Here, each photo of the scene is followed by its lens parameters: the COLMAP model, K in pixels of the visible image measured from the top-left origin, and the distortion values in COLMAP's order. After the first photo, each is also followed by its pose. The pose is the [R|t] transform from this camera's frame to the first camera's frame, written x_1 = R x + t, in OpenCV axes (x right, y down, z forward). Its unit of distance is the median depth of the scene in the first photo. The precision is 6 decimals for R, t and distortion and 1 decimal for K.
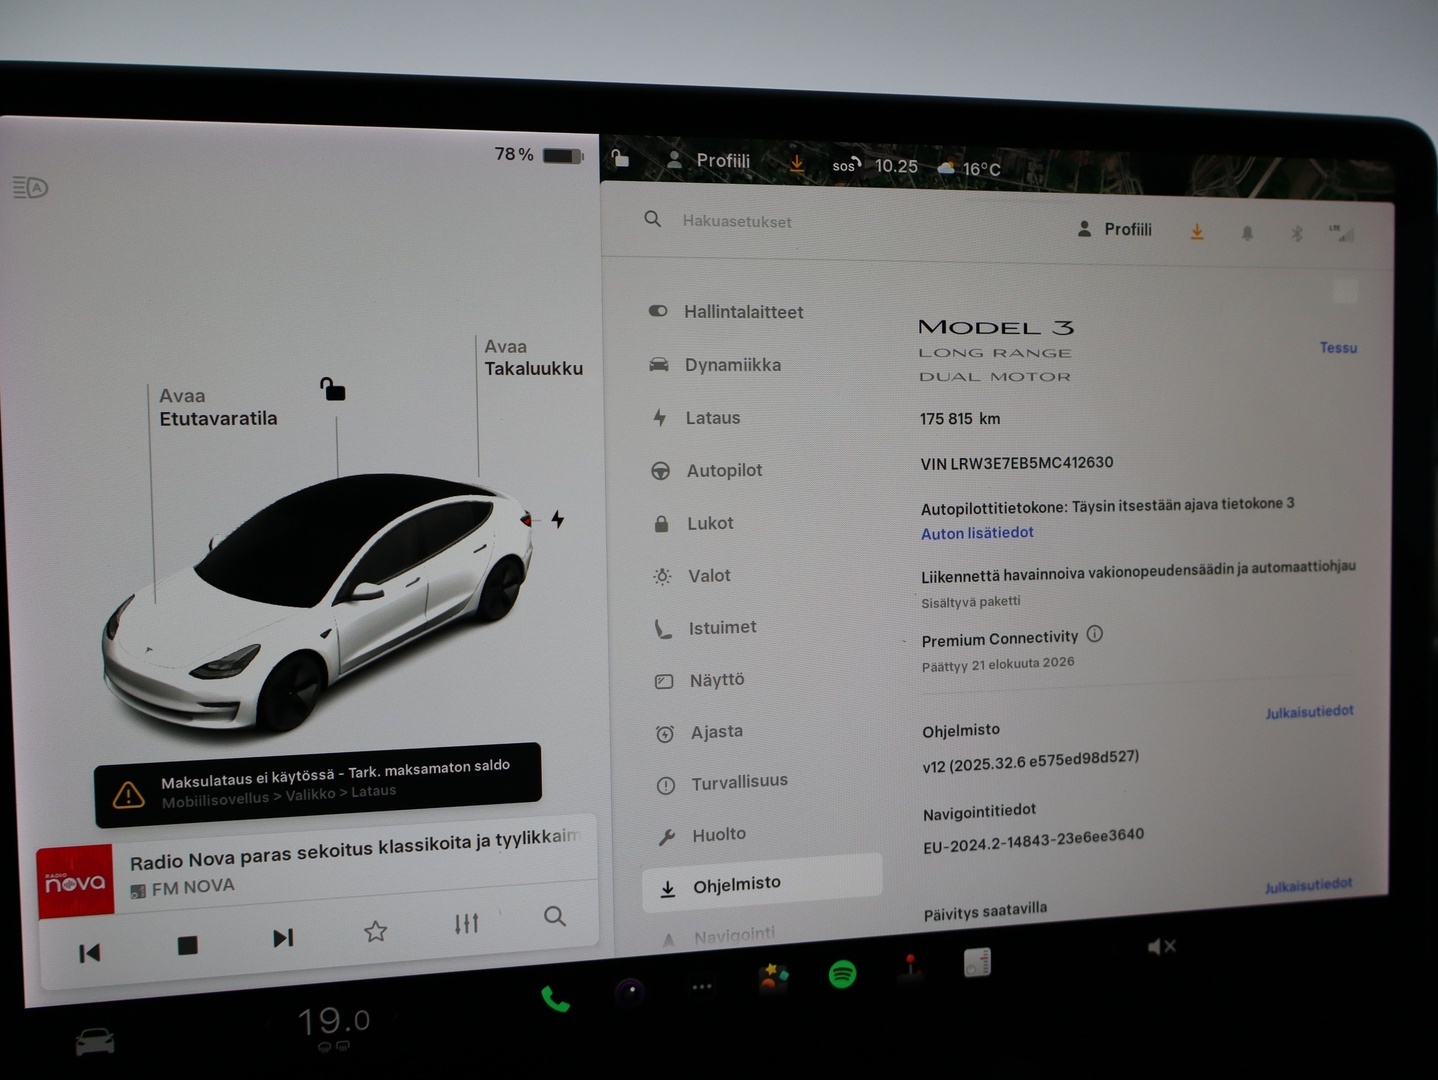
lens RADIAL K [[1168.5, 0, 719.5], [0, 1168.5, 536.9], [0, 0, 1]] dist [-0.005233, 0.003341]
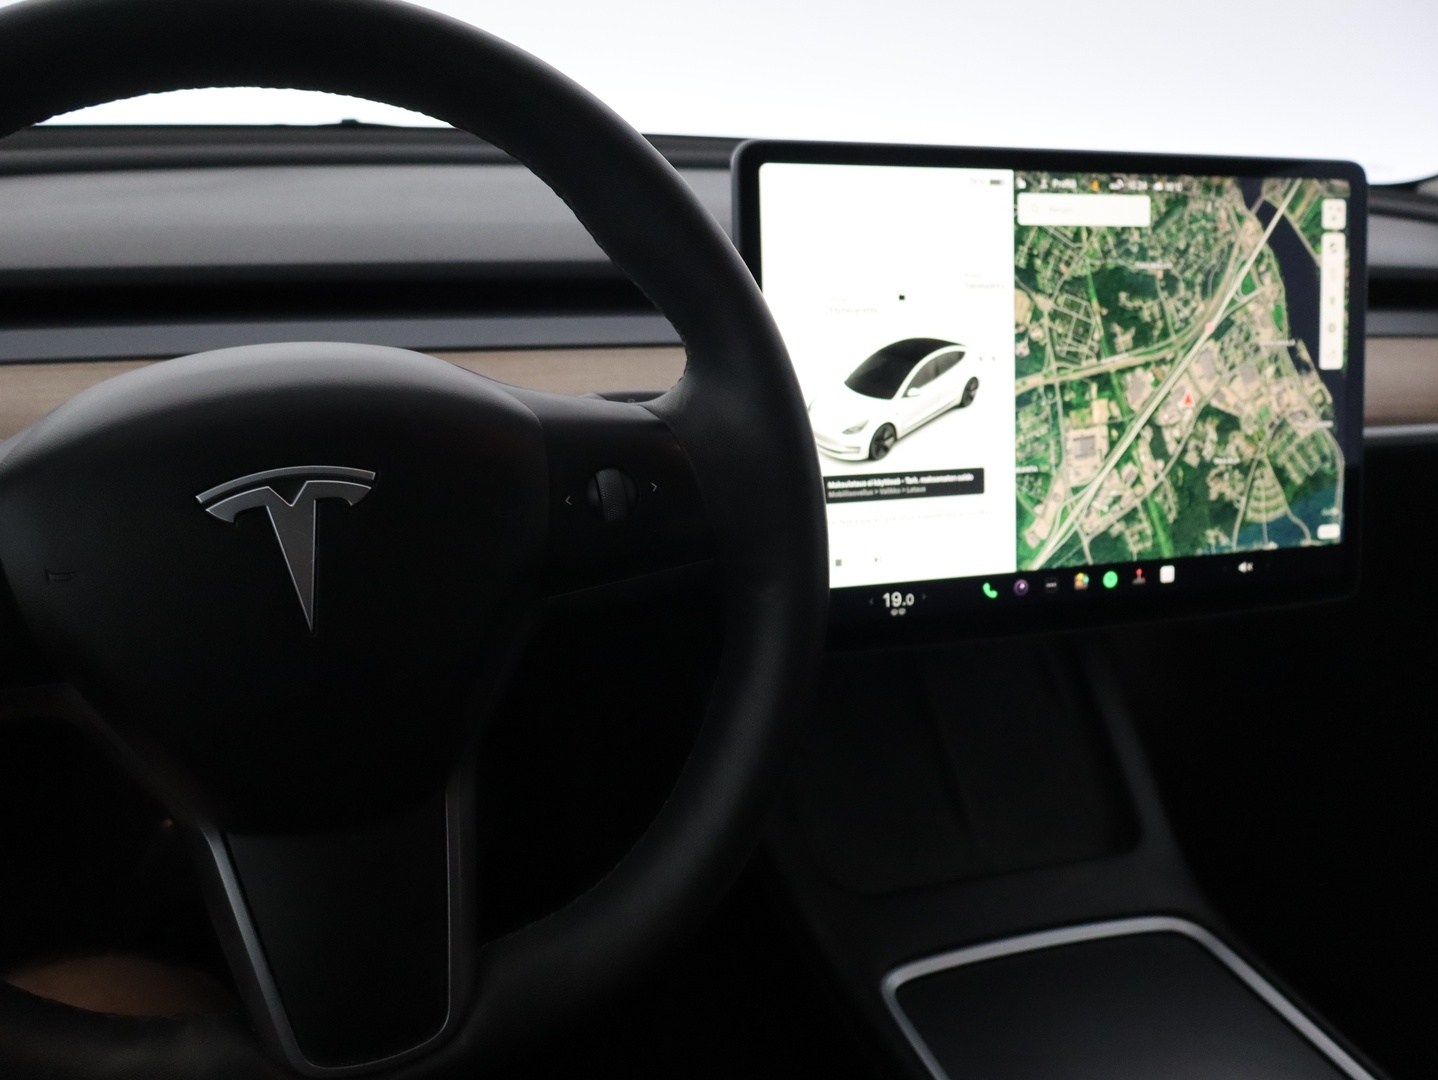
lens RADIAL K [[1168.5, 0, 718.5], [0, 1168.5, 541.6], [0, 0, 1]] dist [-0.005233, 0.003341]
pose [[0.990379, -0.035636, 0.133718, -0.929626], [0.027216, 0.997561, 0.064277, 0.166096], [-0.135682, -0.060020, 0.988933, -1.032662]]
